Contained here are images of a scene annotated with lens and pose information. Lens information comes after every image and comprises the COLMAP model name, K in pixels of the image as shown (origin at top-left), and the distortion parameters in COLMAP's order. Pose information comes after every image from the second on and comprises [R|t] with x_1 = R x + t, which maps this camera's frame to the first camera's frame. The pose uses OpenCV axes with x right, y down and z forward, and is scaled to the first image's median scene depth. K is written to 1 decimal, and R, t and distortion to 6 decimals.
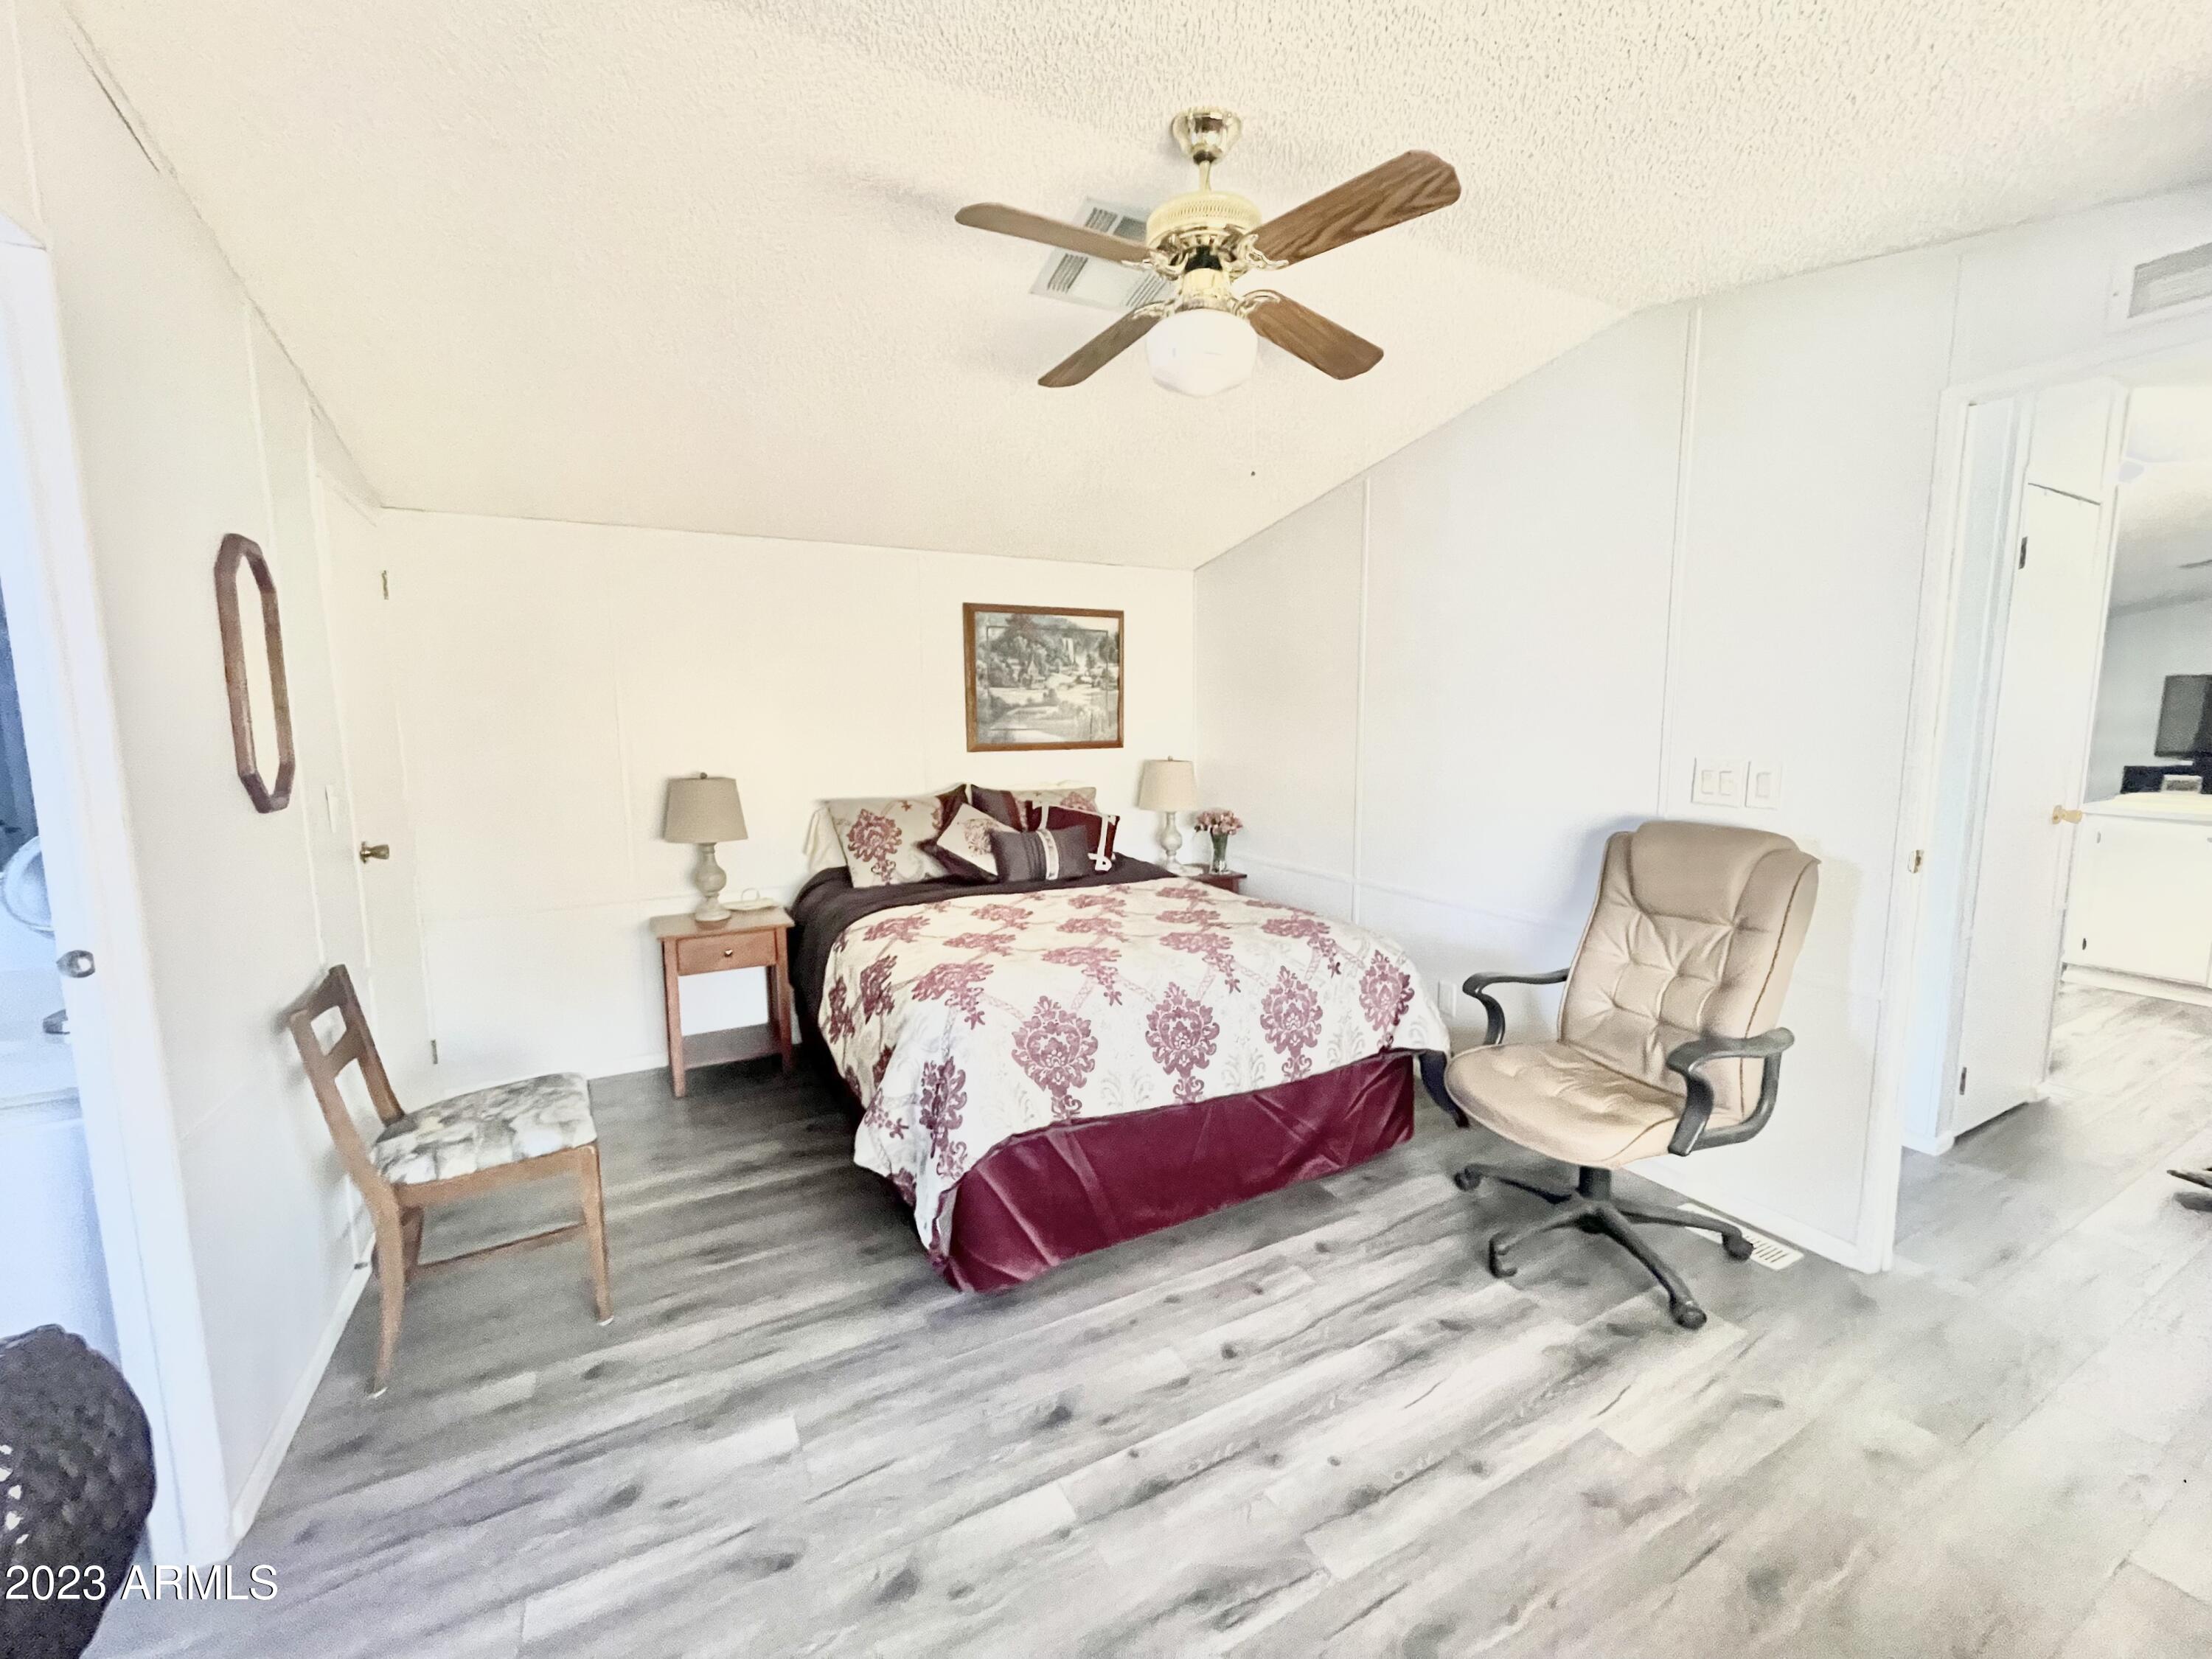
lens RADIAL K [[892.2, 0, 1101.3], [0, 892.2, 826.6], [0, 0, 1]] dist [-0.002625, -0.000033]
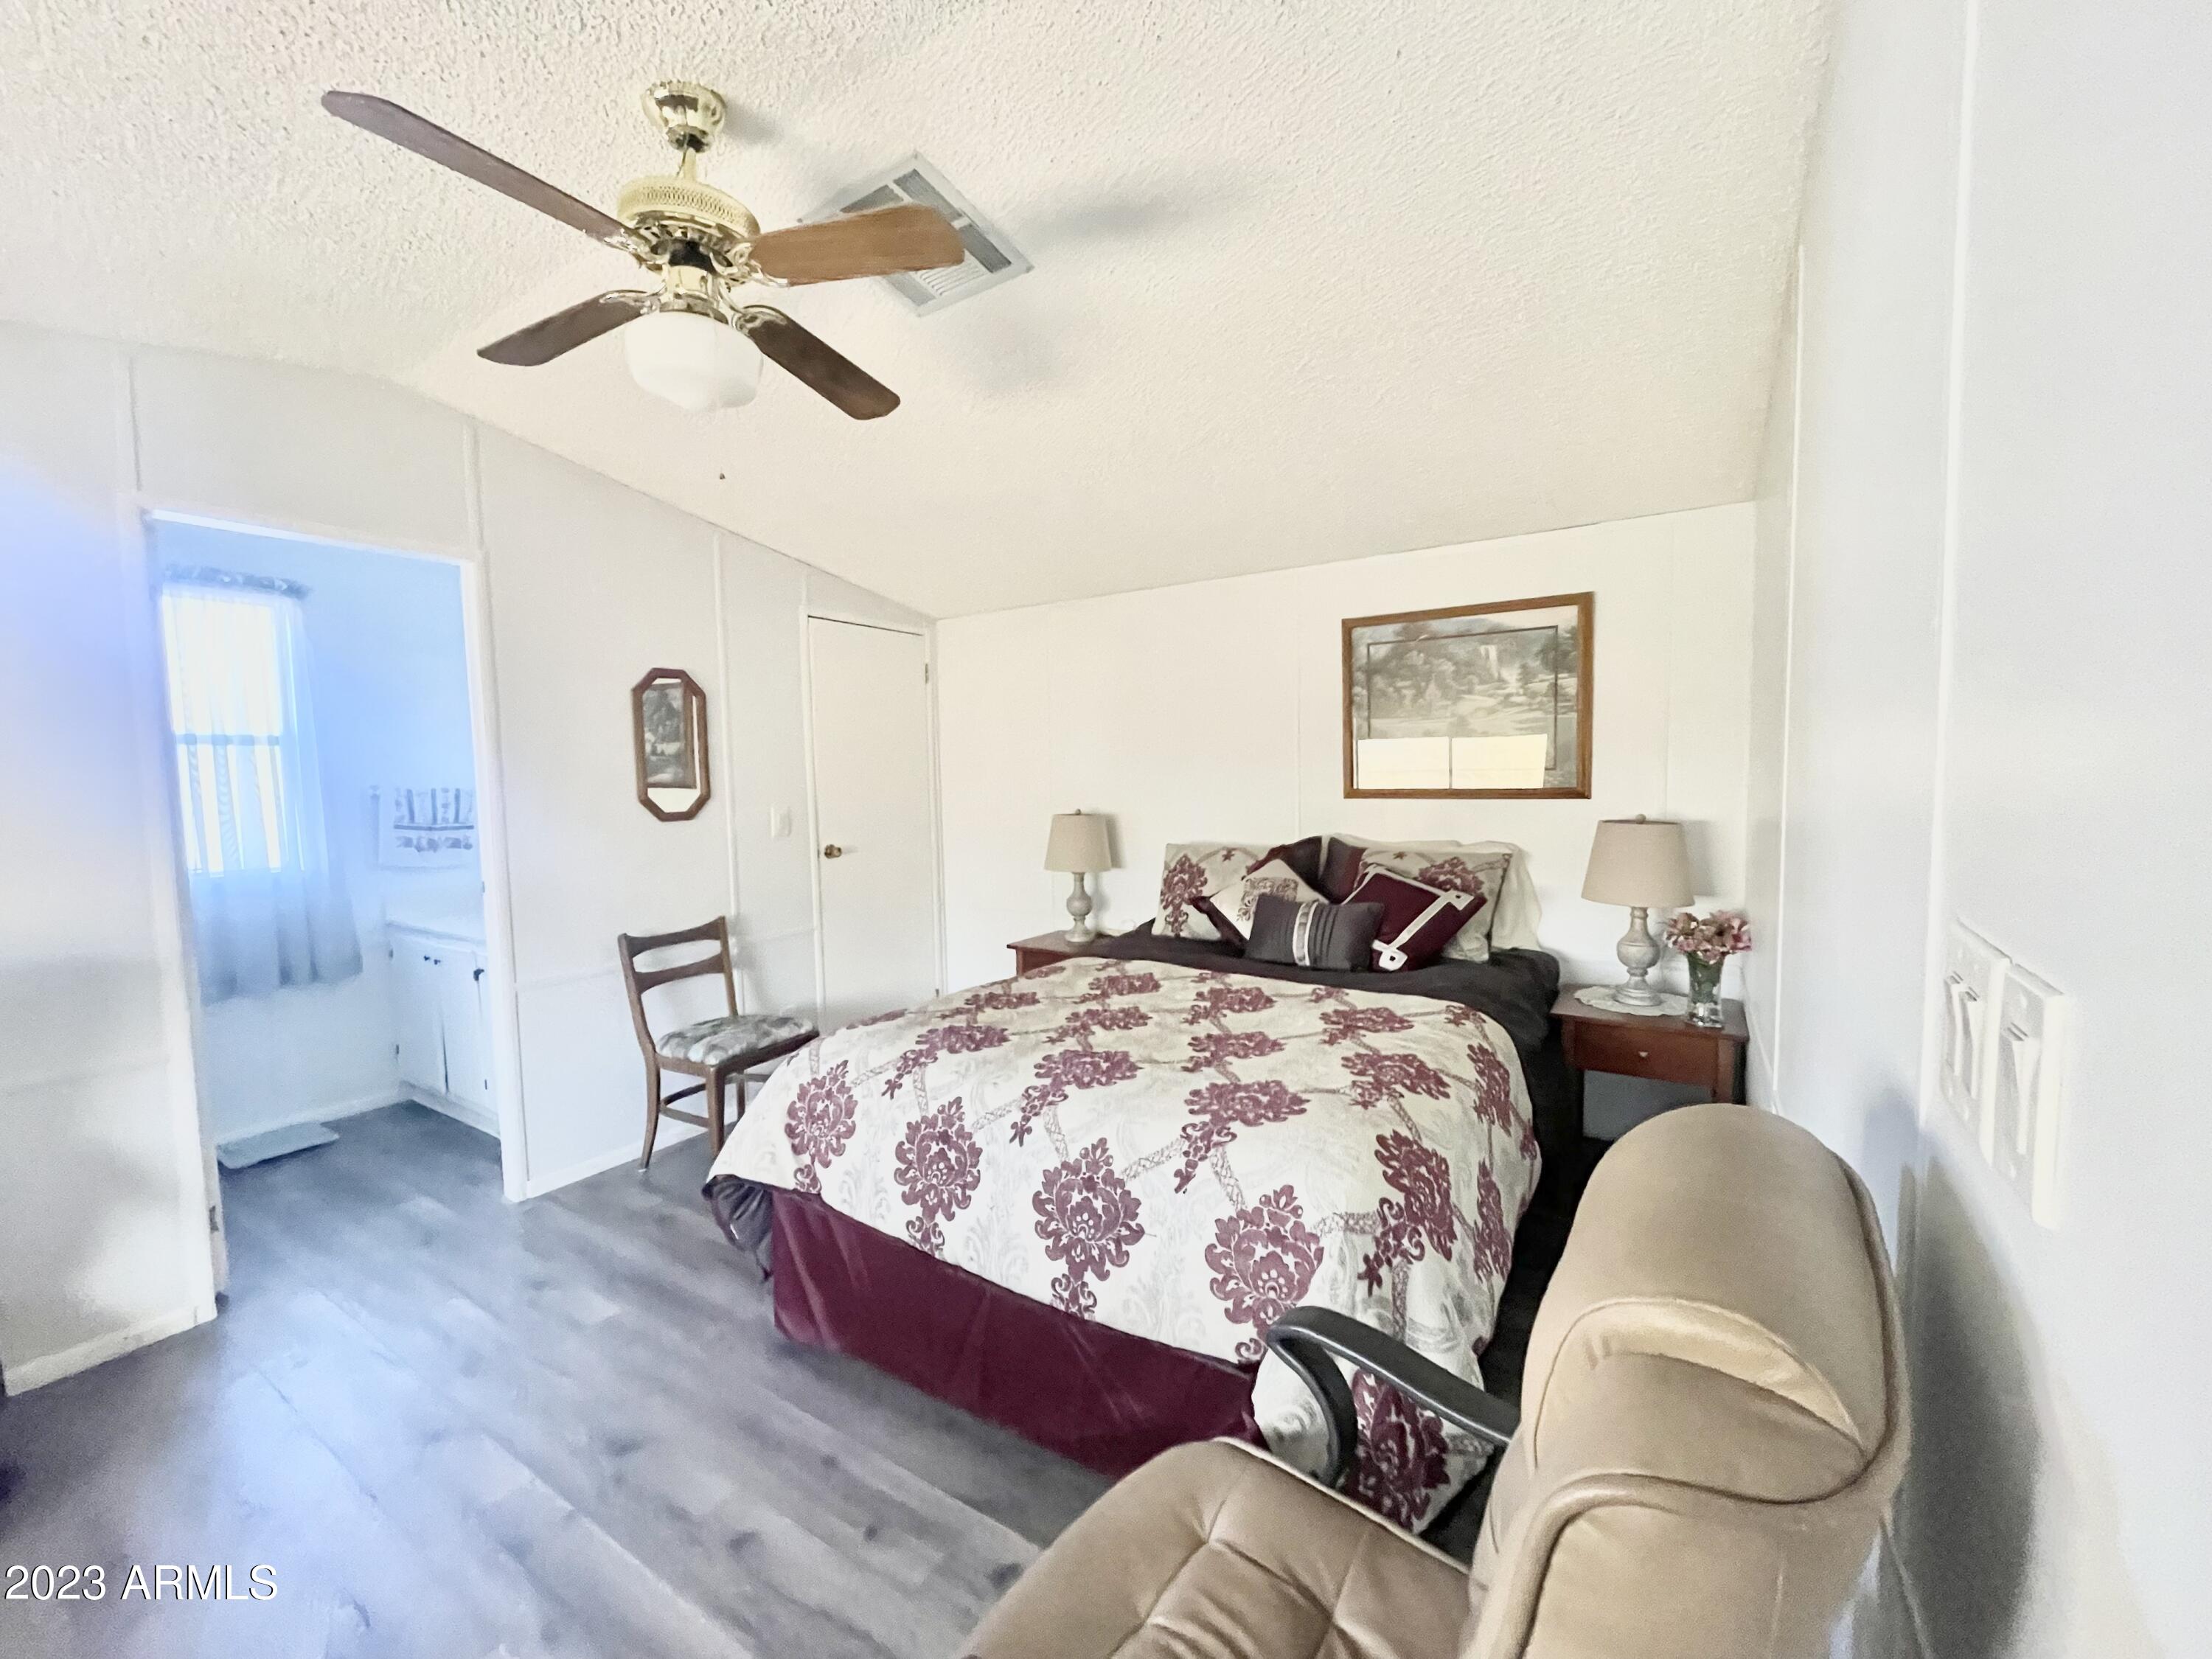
lens RADIAL K [[892.2, 0, 1108.7], [0, 892.2, 838.3], [0, 0, 1]] dist [-0.002625, -0.000033]
pose [[0.489777, 0.070040, -0.869030, 0.509528], [-0.091360, 0.995403, 0.028735, -0.055618], [0.867048, 0.065321, 0.493925, 0.444704]]
